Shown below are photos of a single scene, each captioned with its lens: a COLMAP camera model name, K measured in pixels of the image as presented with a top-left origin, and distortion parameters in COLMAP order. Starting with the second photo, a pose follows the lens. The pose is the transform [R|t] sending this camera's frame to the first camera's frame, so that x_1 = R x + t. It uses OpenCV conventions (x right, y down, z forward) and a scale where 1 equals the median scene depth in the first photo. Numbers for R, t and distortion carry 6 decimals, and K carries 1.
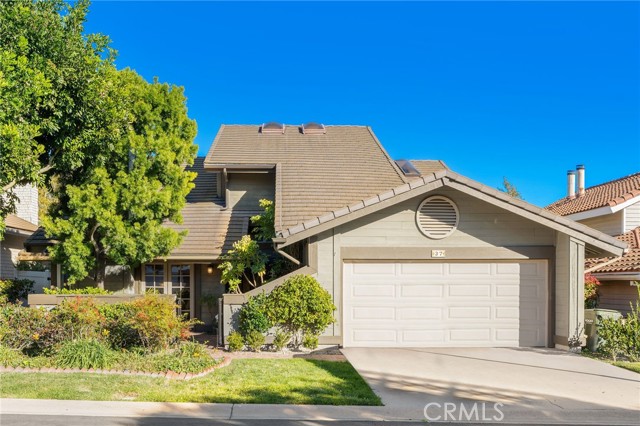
lens RADIAL K [[468.0, 0, 320.0], [0, 468.0, 213.0], [0, 0, 1]] dist [-0.001309, 0.000695]
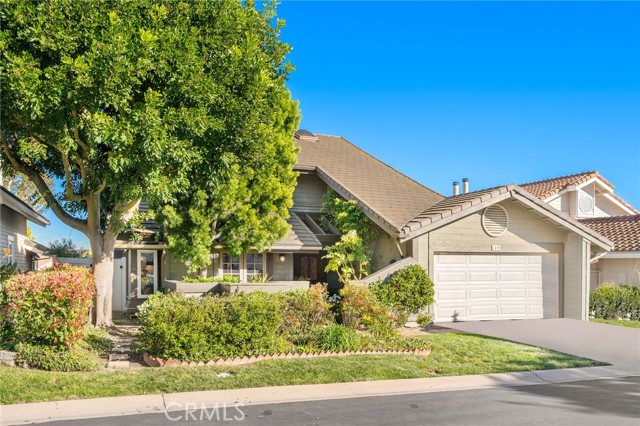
lens RADIAL K [[400.8, 0, 320.0], [0, 400.8, 213.0], [0, 0, 1]] dist [-0.001570, -0.001324]
pose [[0.960661, 0.037533, 0.275177, -0.524664], [-0.042304, 0.999039, 0.011422, -0.002710], [-0.274484, -0.022614, 0.961326, 0.066692]]
